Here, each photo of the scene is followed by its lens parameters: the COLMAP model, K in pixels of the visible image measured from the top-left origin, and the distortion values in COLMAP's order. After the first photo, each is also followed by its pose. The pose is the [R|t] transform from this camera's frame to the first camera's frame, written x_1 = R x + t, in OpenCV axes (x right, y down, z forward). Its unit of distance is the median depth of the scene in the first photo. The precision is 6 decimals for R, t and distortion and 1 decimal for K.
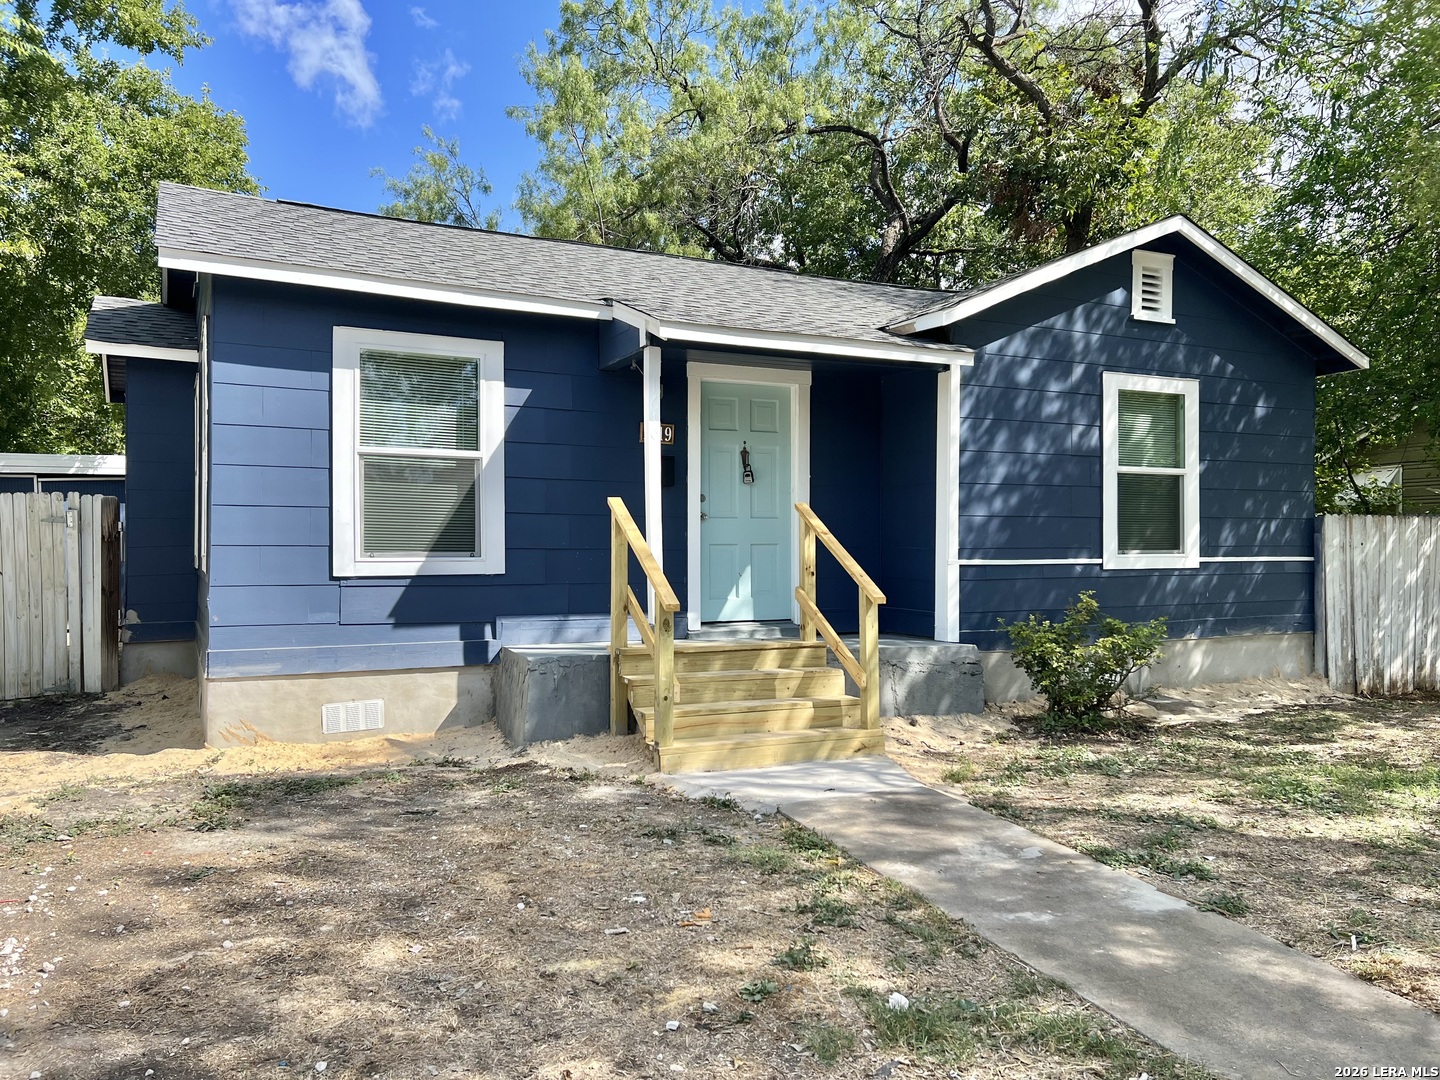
lens RADIAL K [[1092.2, 0, 720.0], [0, 1092.2, 540.0], [0, 0, 1]] dist [0.083595, -0.095601]
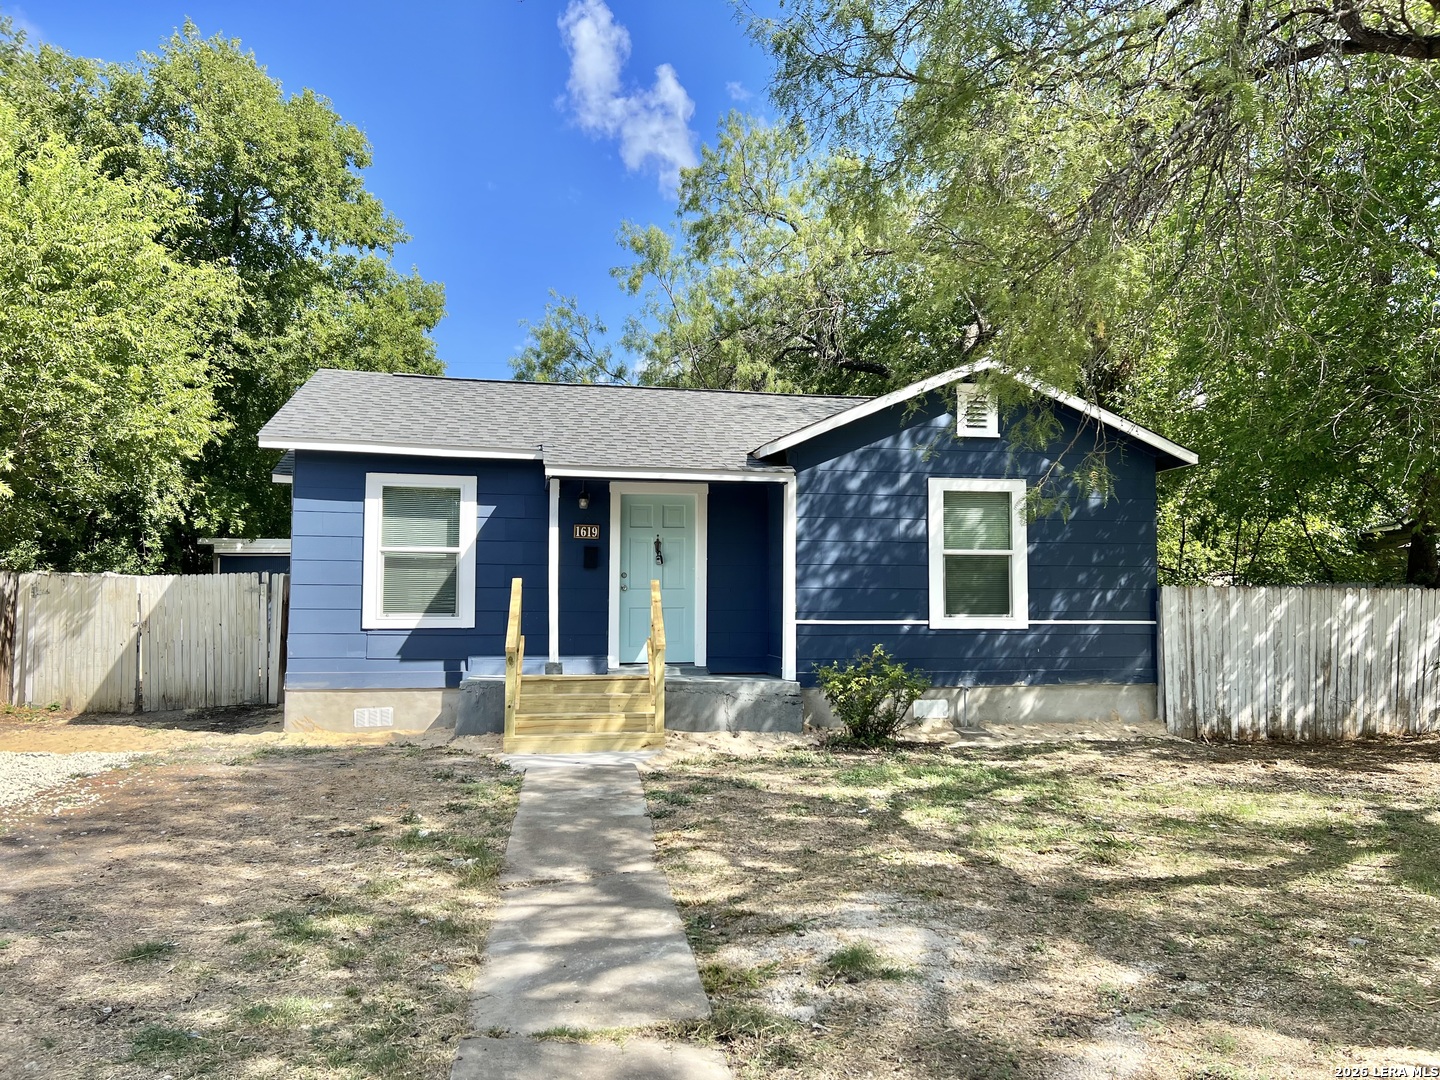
lens RADIAL K [[1092.2, 0, 720.0], [0, 1092.2, 540.0], [0, 0, 1]] dist [0.083595, -0.095601]
pose [[0.962706, -0.011800, -0.270291, 0.466065], [-0.002093, 0.998694, -0.051056, -0.011672], [0.270540, 0.049718, 0.961424, -0.323204]]
